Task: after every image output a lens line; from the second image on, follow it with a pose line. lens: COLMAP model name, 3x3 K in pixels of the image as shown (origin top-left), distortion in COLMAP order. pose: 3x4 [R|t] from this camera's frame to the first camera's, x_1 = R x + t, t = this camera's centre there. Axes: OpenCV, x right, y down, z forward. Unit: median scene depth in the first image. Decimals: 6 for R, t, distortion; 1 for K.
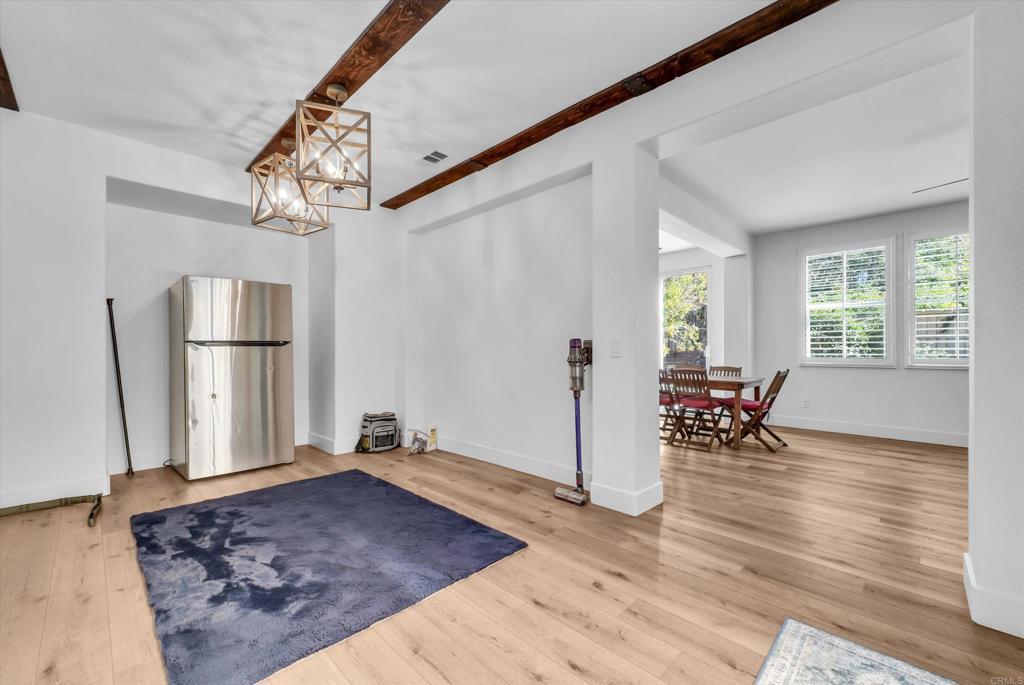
lens RADIAL K [[421.0, 0, 517.6], [0, 421.0, 345.5], [0, 0, 1]] dist [0.008660, -0.000845]
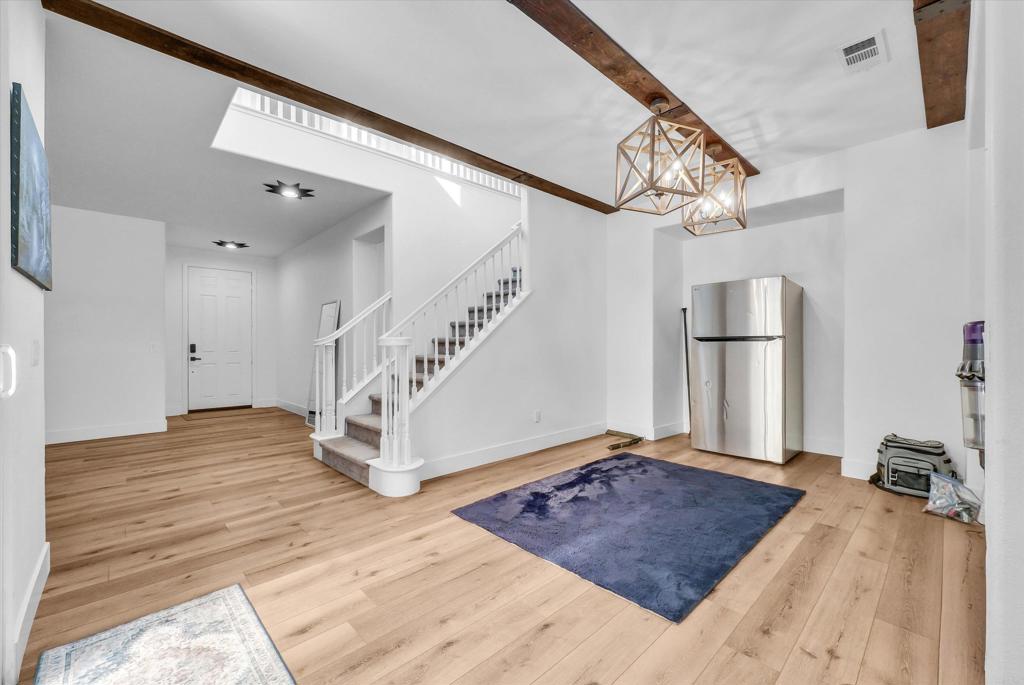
lens RADIAL K [[421.0, 0, 509.5], [0, 421.0, 340.8], [0, 0, 1]] dist [0.008660, -0.000845]
pose [[-0.038958, -0.003689, -0.999234, 0.632393], [0.011157, 0.999929, -0.004127, -0.002777], [0.999179, -0.011310, -0.038914, 0.631397]]
